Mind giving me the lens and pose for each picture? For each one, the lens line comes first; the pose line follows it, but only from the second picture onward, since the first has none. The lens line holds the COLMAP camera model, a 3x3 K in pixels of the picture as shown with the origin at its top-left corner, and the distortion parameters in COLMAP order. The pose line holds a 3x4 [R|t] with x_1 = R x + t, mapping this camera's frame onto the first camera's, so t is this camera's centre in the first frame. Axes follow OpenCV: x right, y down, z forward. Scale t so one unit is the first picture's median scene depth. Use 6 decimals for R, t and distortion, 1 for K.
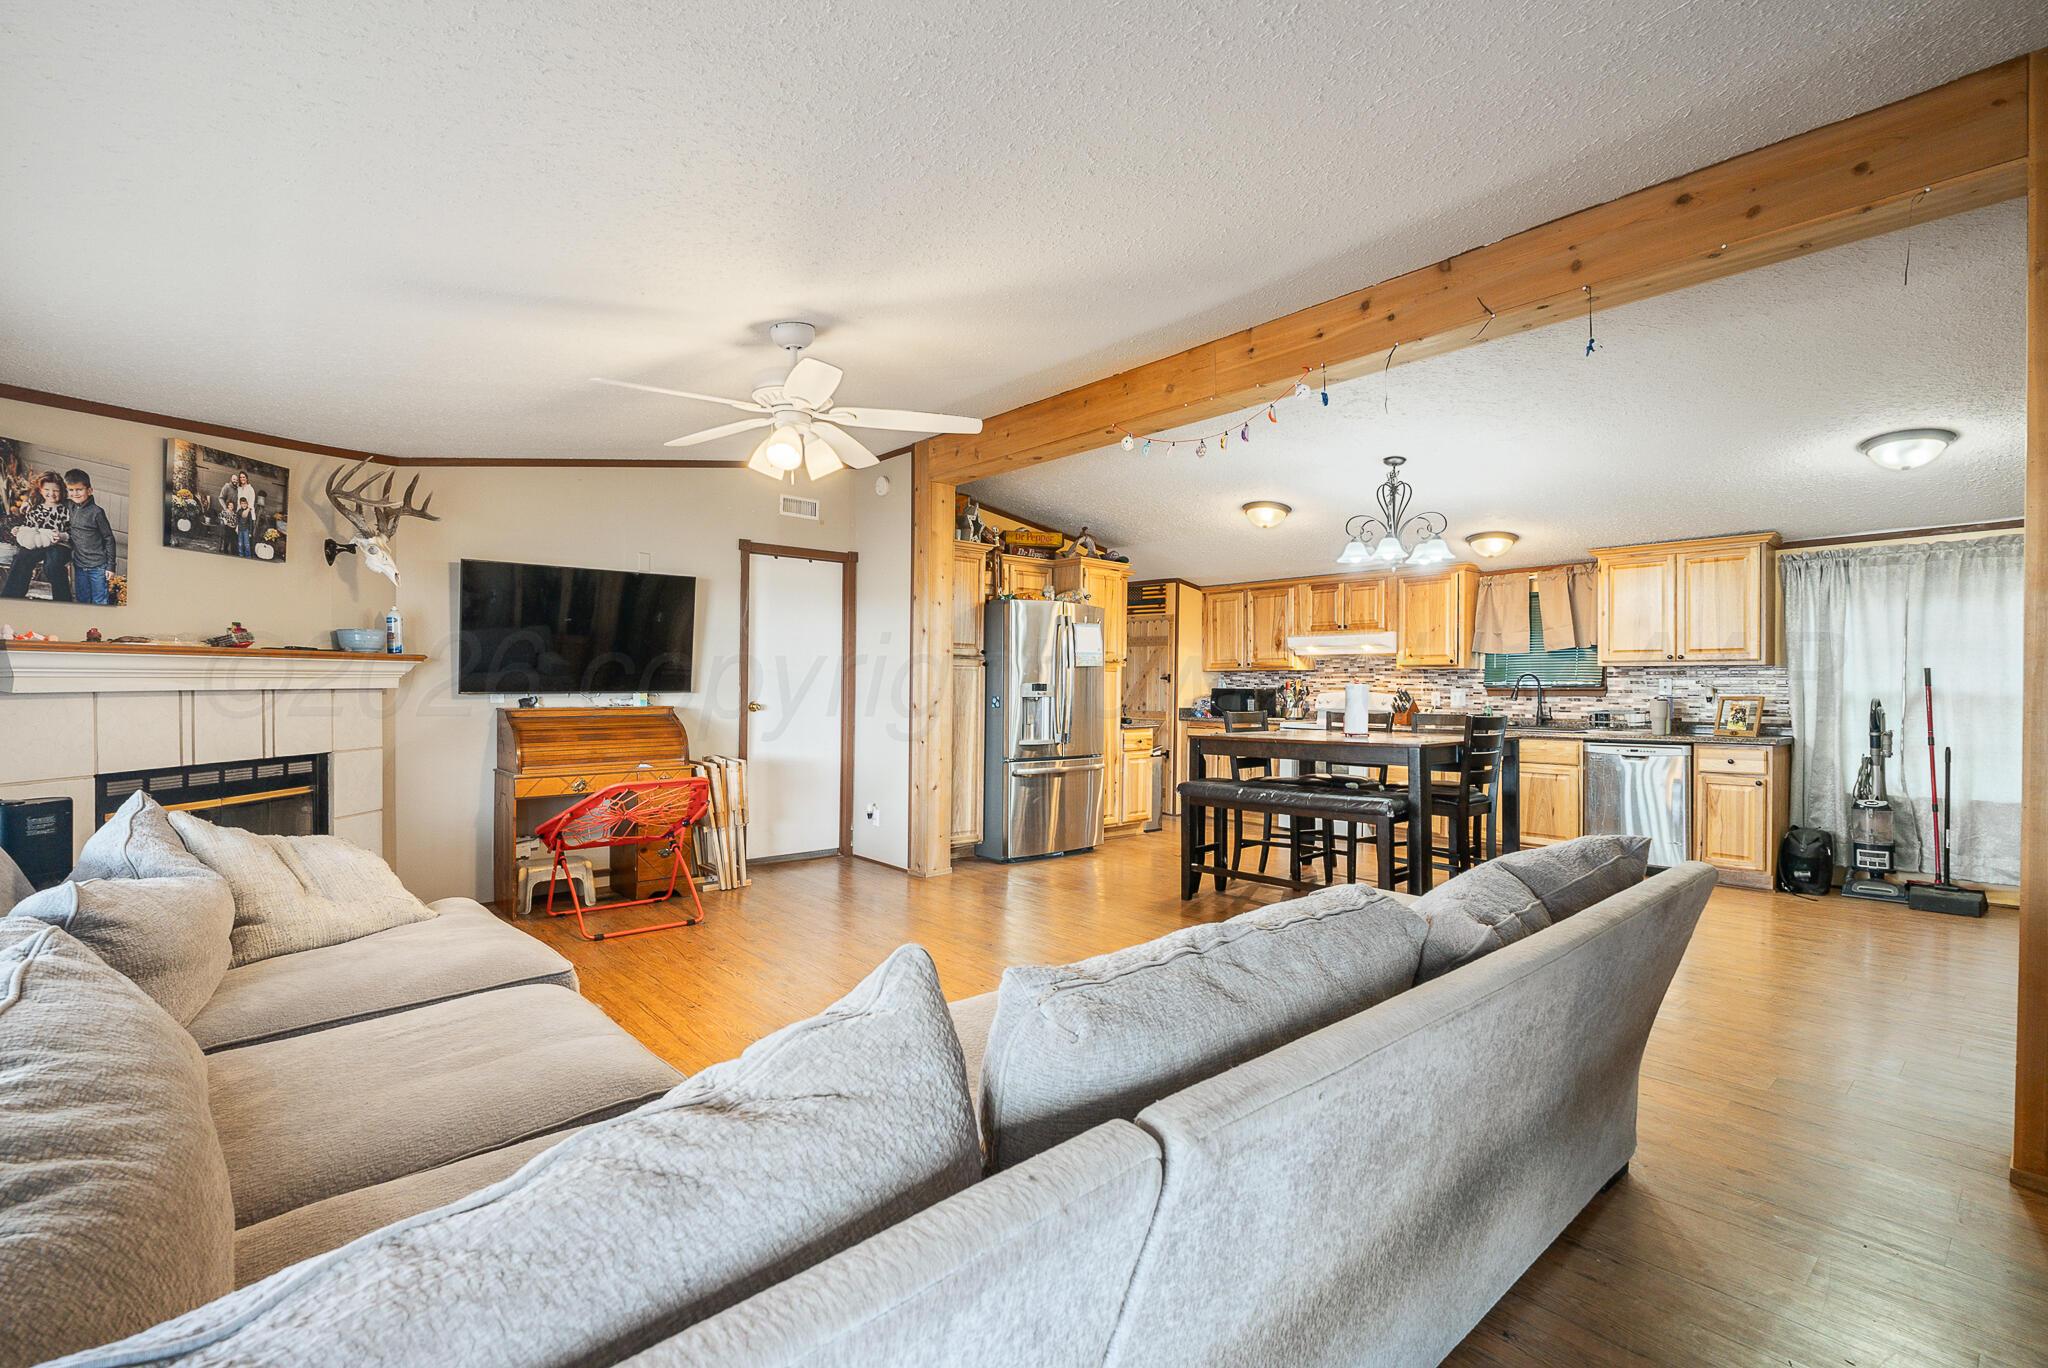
lens RADIAL K [[924.4, 0, 1015.8], [0, 924.4, 685.0], [0, 0, 1]] dist [-0.001653, -0.002286]
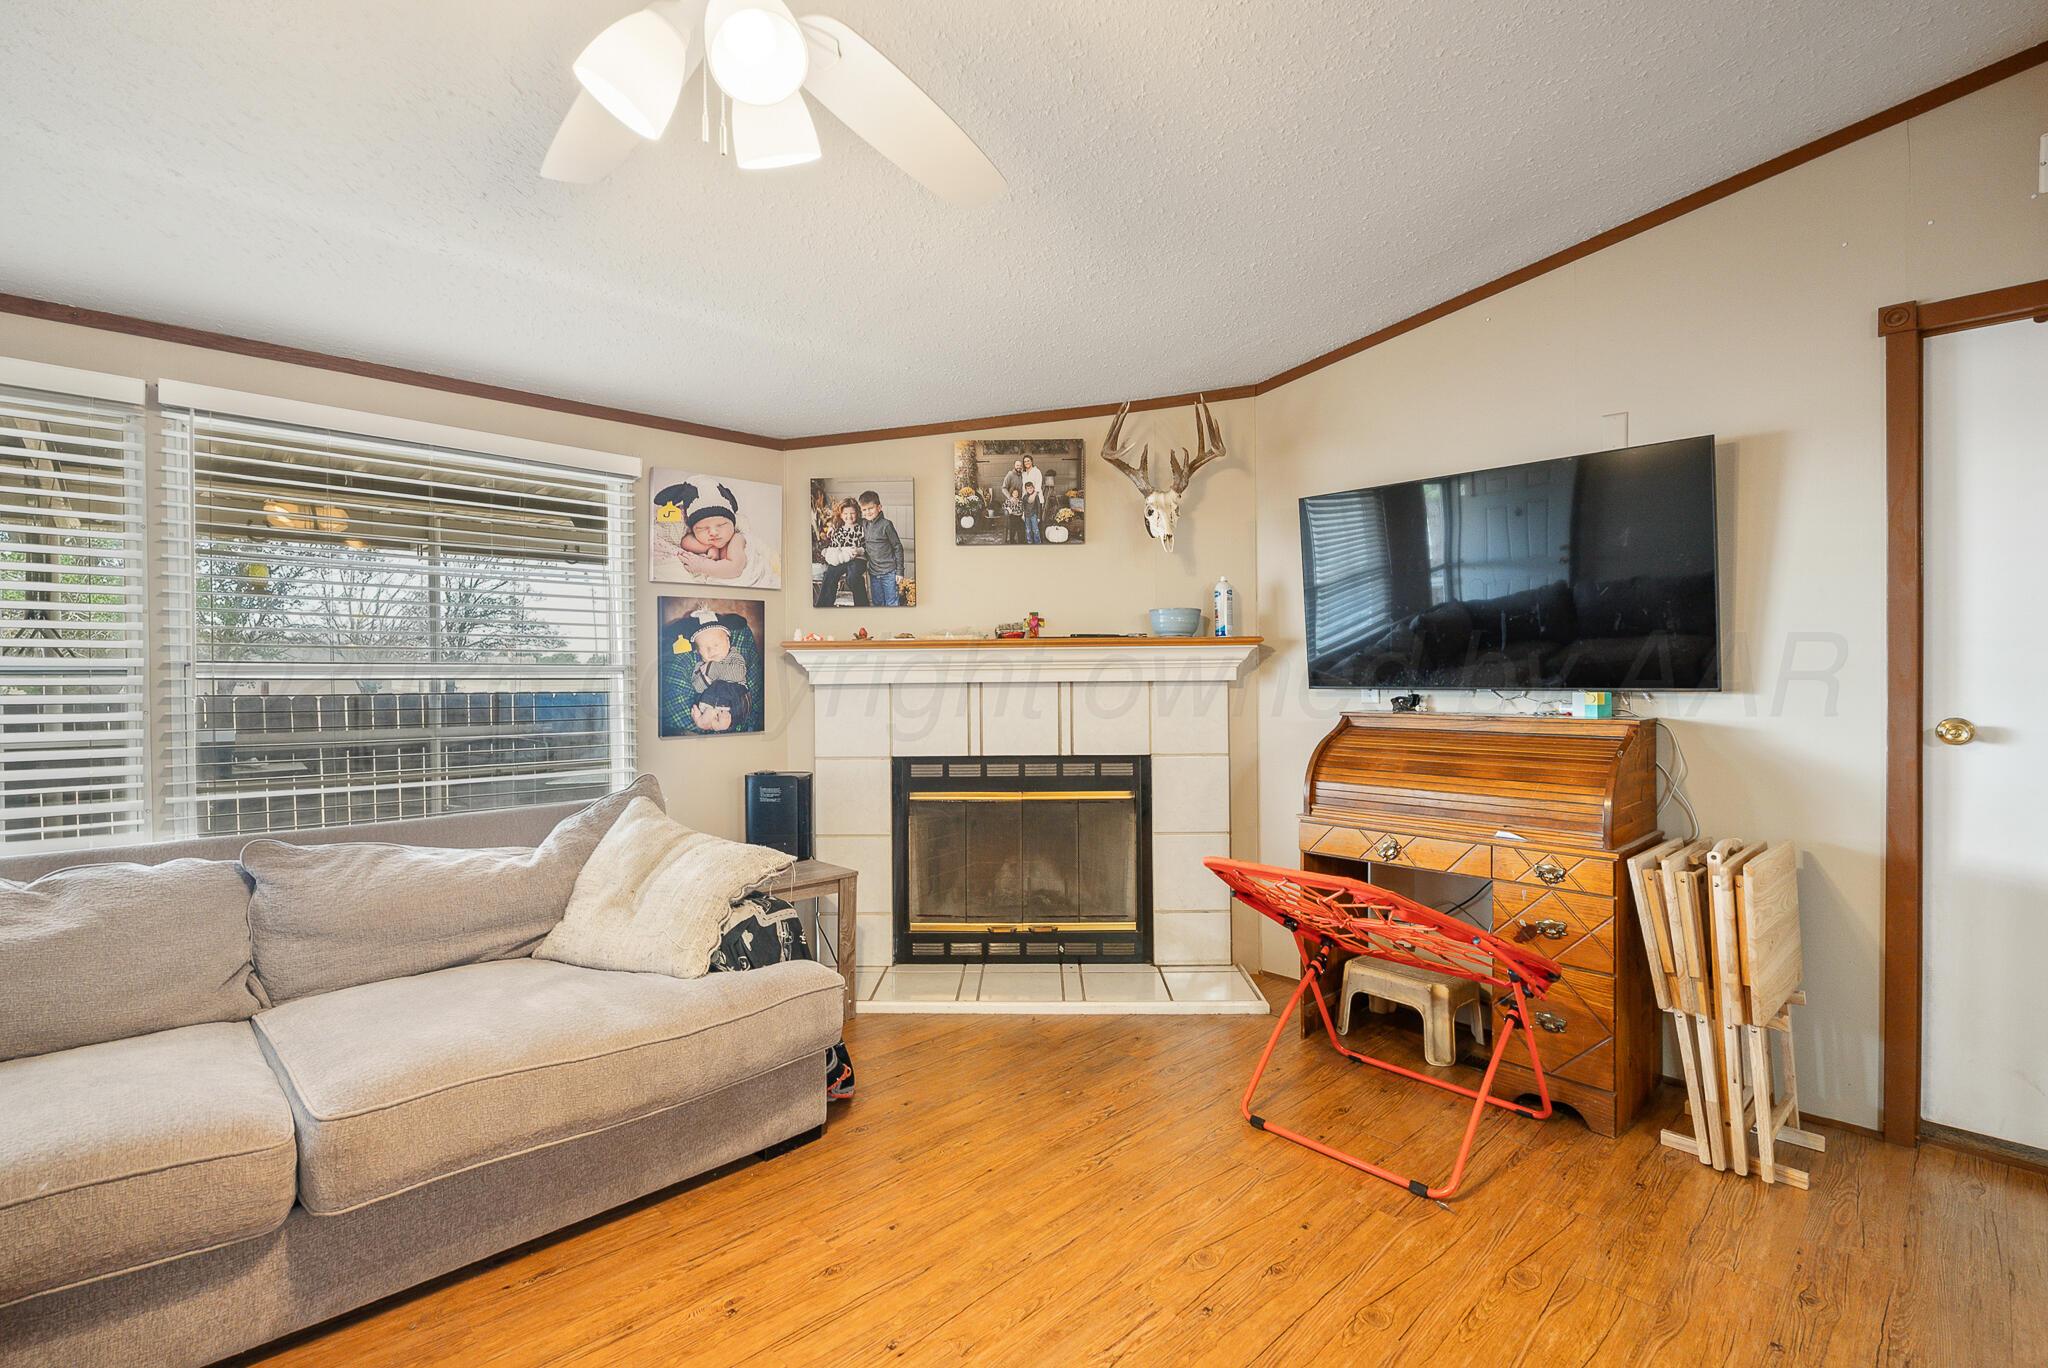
lens RADIAL K [[924.4, 0, 1013.9], [0, 924.4, 668.0], [0, 0, 1]] dist [-0.001653, -0.002286]
pose [[0.046167, -0.007093, -0.998909, 0.080936], [0.002847, 0.999972, -0.006969, -0.001844], [0.998930, -0.002522, 0.046185, 0.614792]]
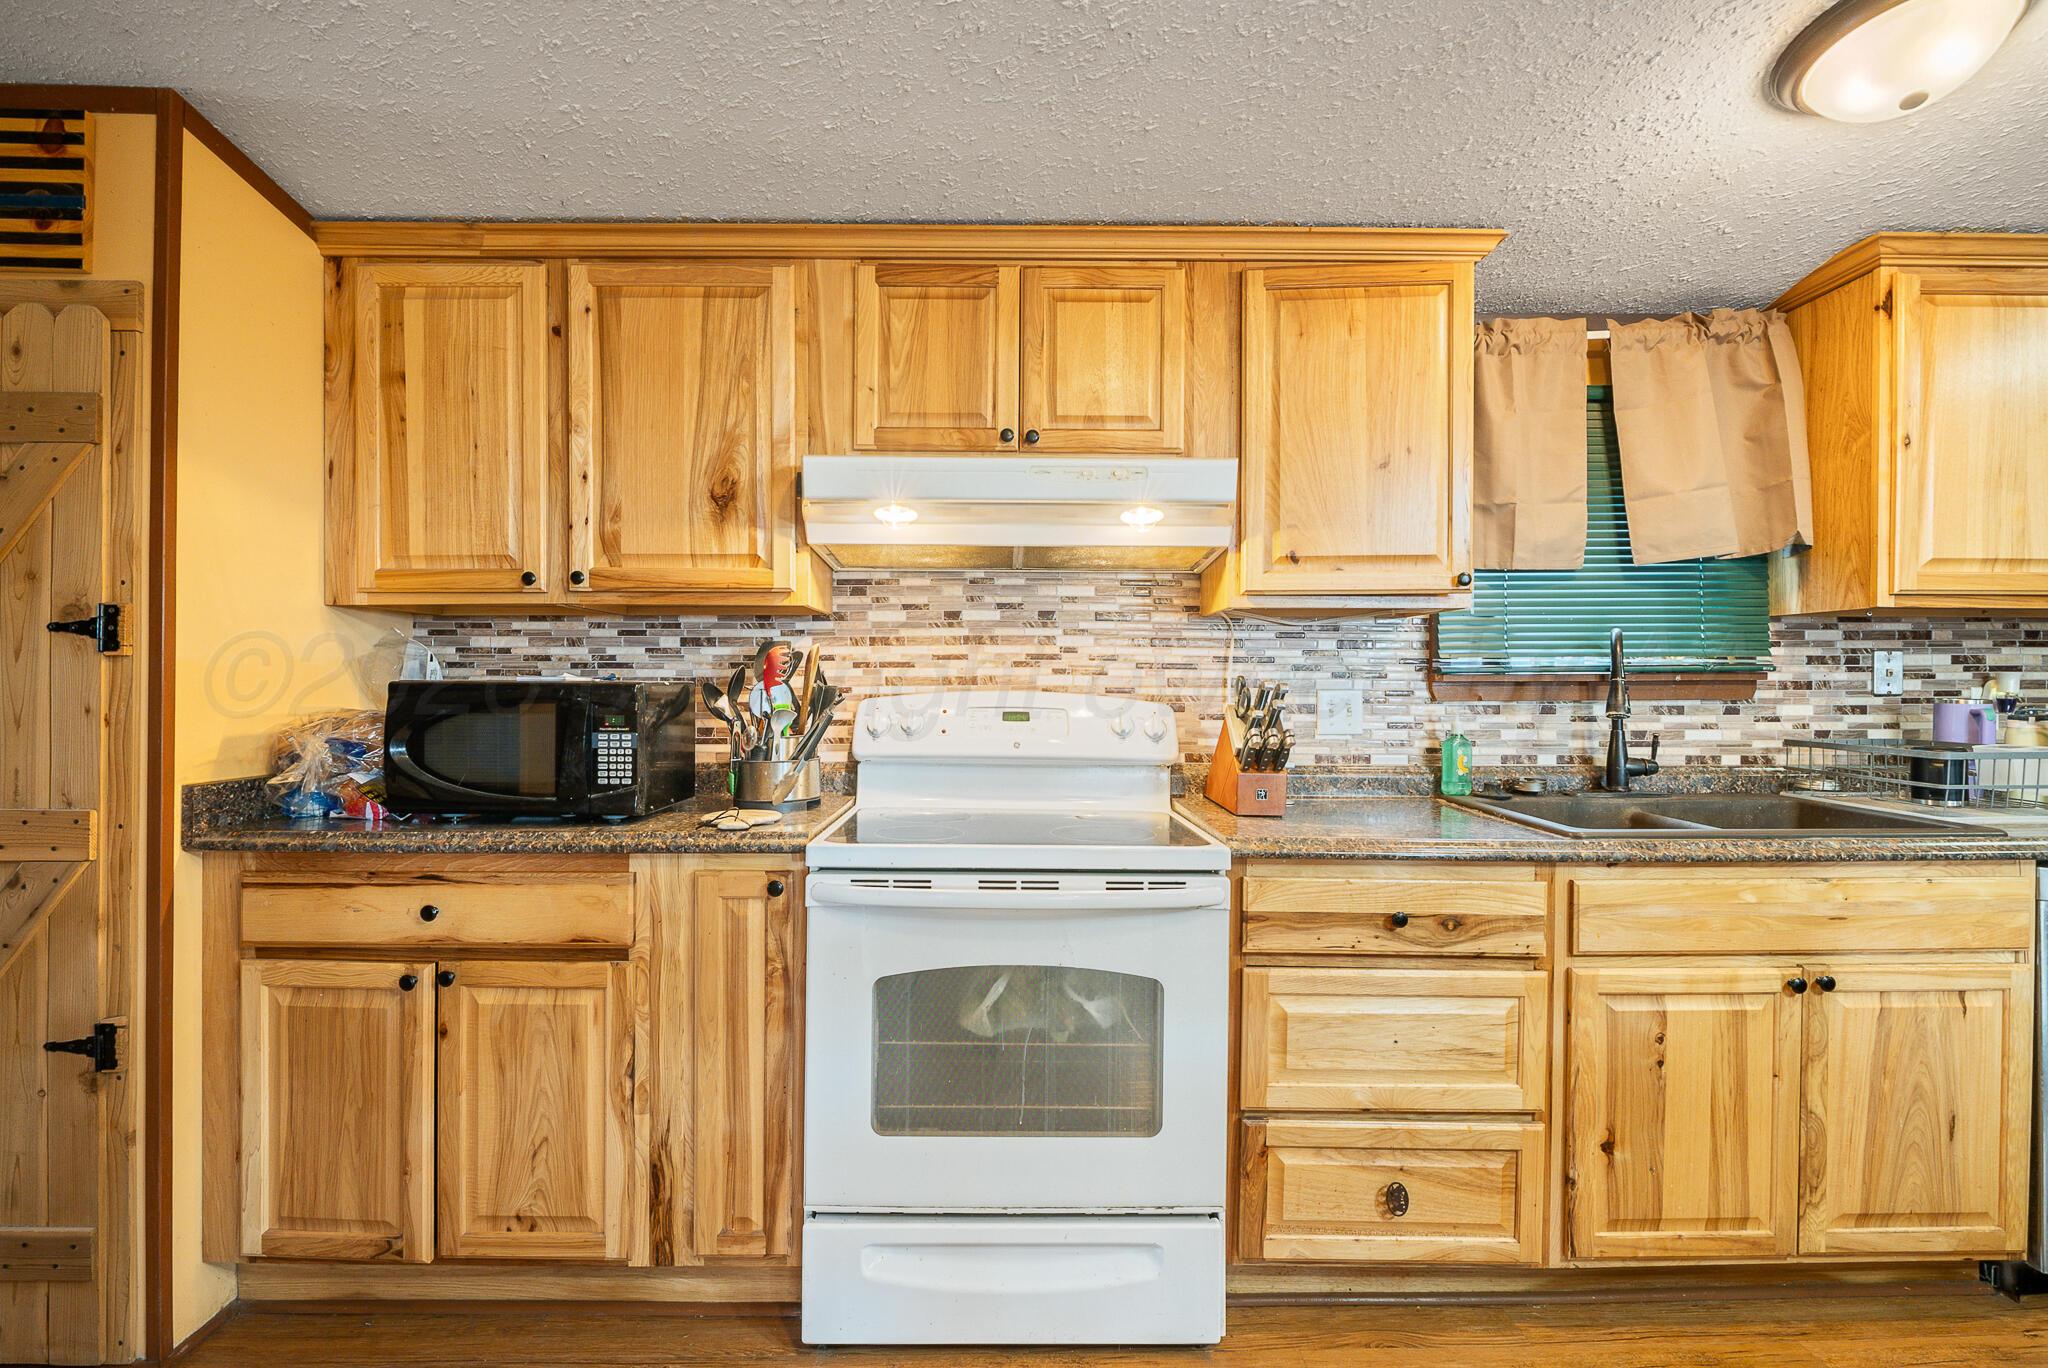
lens RADIAL K [[924.4, 0, 1018.5], [0, 924.4, 686.8], [0, 0, 1]] dist [-0.001653, -0.002286]
pose [[0.642004, -0.008929, 0.766650, 0.213097], [0.000935, 0.999941, 0.010864, 0.003702], [-0.766701, -0.006258, 0.641974, 1.124846]]
